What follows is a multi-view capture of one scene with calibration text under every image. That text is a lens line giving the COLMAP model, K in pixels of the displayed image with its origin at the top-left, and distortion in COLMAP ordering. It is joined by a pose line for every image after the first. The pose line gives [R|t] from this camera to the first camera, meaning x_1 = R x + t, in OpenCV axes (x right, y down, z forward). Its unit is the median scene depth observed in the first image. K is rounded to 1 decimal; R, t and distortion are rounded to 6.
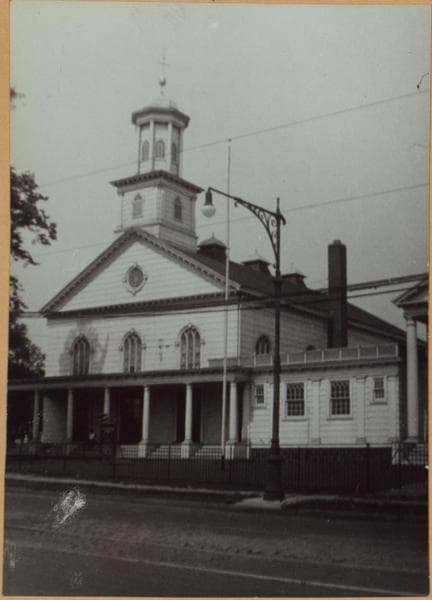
lens RADIAL K [[871.9, 0, 216.0], [0, 871.9, 300.0], [0, 0, 1]] dist [-0.208526, 0.005274]
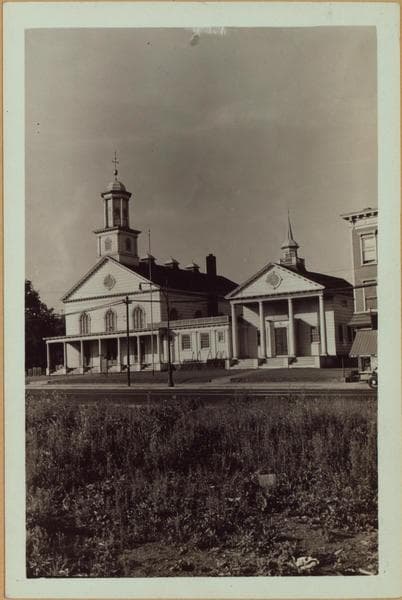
lens RADIAL K [[729.5, 0, 201.0], [0, 729.5, 300.0], [0, 0, 1]] dist [-0.013904, -0.008005]
pose [[0.997783, -0.053449, 0.039655, 0.049862], [0.049553, 0.994391, 0.093437, -0.131716], [-0.044427, -0.091265, 0.994835, -0.680540]]
